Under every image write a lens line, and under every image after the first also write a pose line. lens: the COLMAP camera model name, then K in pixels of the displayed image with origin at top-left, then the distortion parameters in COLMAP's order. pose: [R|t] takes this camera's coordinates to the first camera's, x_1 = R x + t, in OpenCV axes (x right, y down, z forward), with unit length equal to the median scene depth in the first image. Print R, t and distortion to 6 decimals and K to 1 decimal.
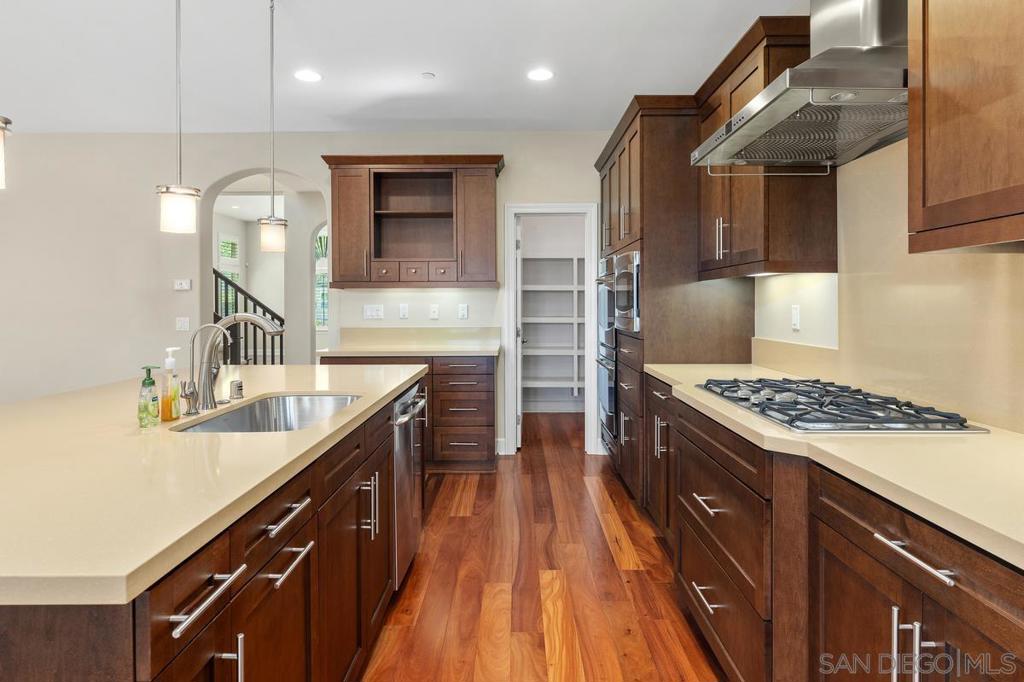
lens RADIAL K [[597.6, 0, 511.7], [0, 597.6, 307.2], [0, 0, 1]] dist [-0.000325, -0.000112]
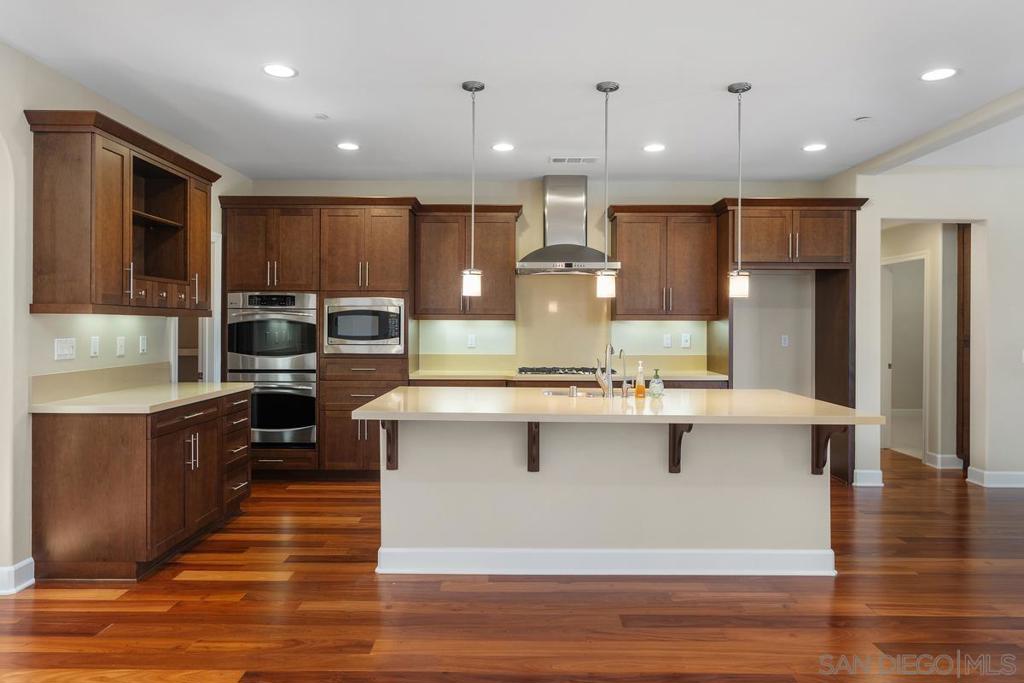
lens RADIAL K [[645.6, 0, 514.8], [0, 645.6, 330.7], [0, 0, 1]] dist [0.002182, -0.000653]
pose [[-0.008387, -0.003477, 0.999959, -1.026814], [0.000431, 0.999994, 0.003481, -0.015564], [-0.999965, 0.000461, -0.008385, 0.546192]]
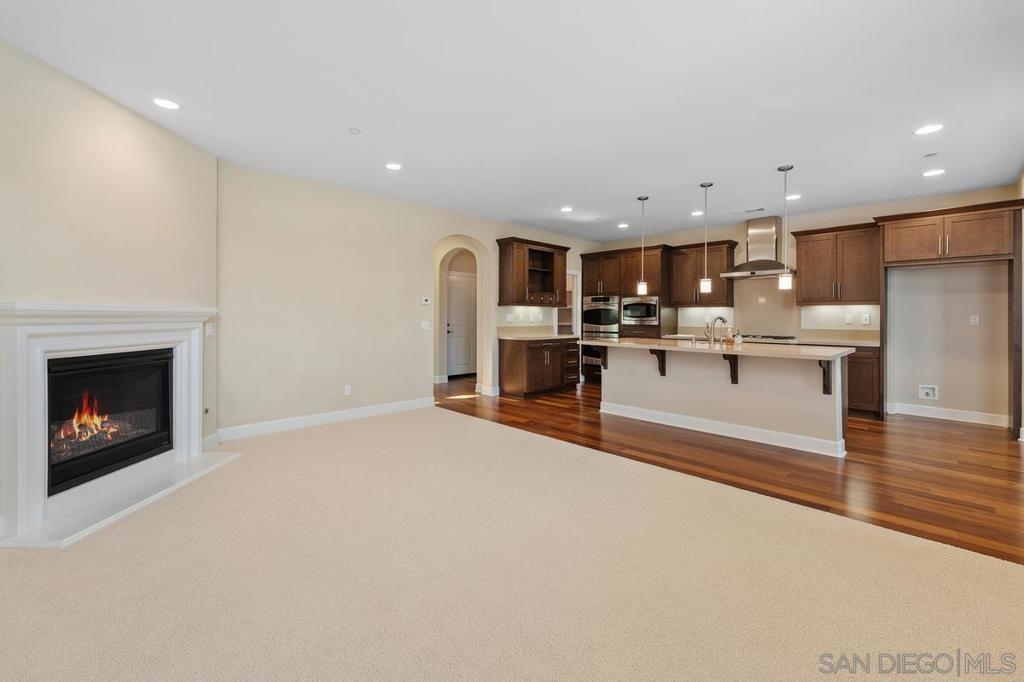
lens RADIAL K [[427.1, 0, 510.4], [0, 427.1, 307.3], [0, 0, 1]] dist [0.000697, 0.000078]
pose [[0.706040, 0.022648, 0.707809, -1.291544], [-0.003165, 0.999579, -0.028827, 0.013153], [-0.708164, 0.018112, 0.705815, 0.038839]]
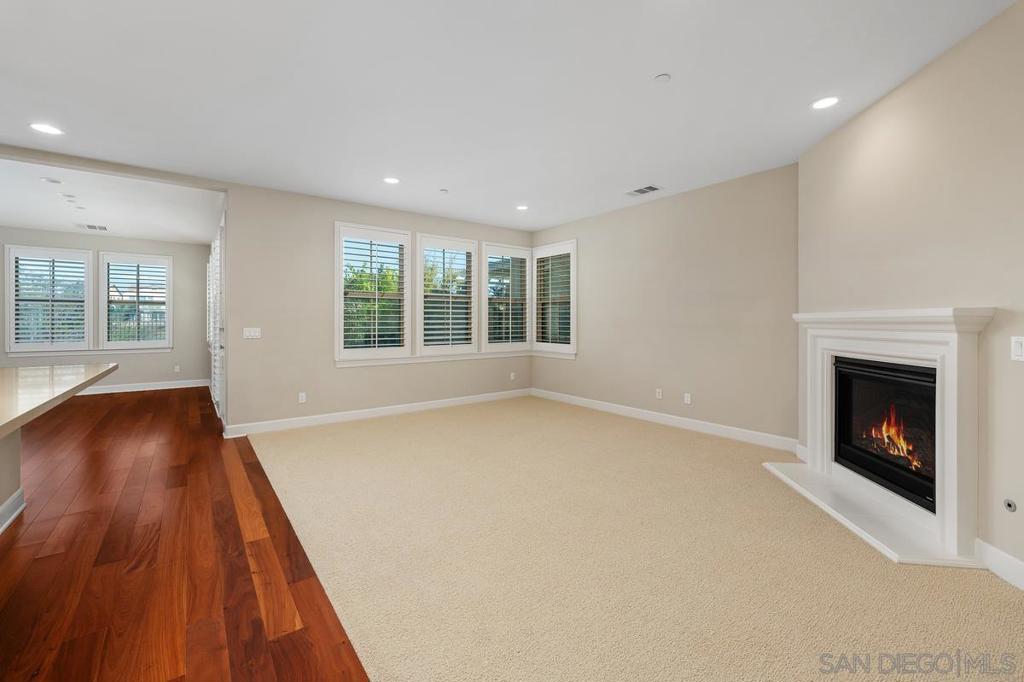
lens RADIAL K [[427.1, 0, 510.4], [0, 427.1, 307.3], [0, 0, 1]] dist [0.000697, 0.000078]
pose [[-0.790168, -0.016133, -0.612678, -0.447461], [0.000693, 0.999629, -0.027217, 0.003496], [0.612890, -0.021930, -0.789864, 1.086731]]
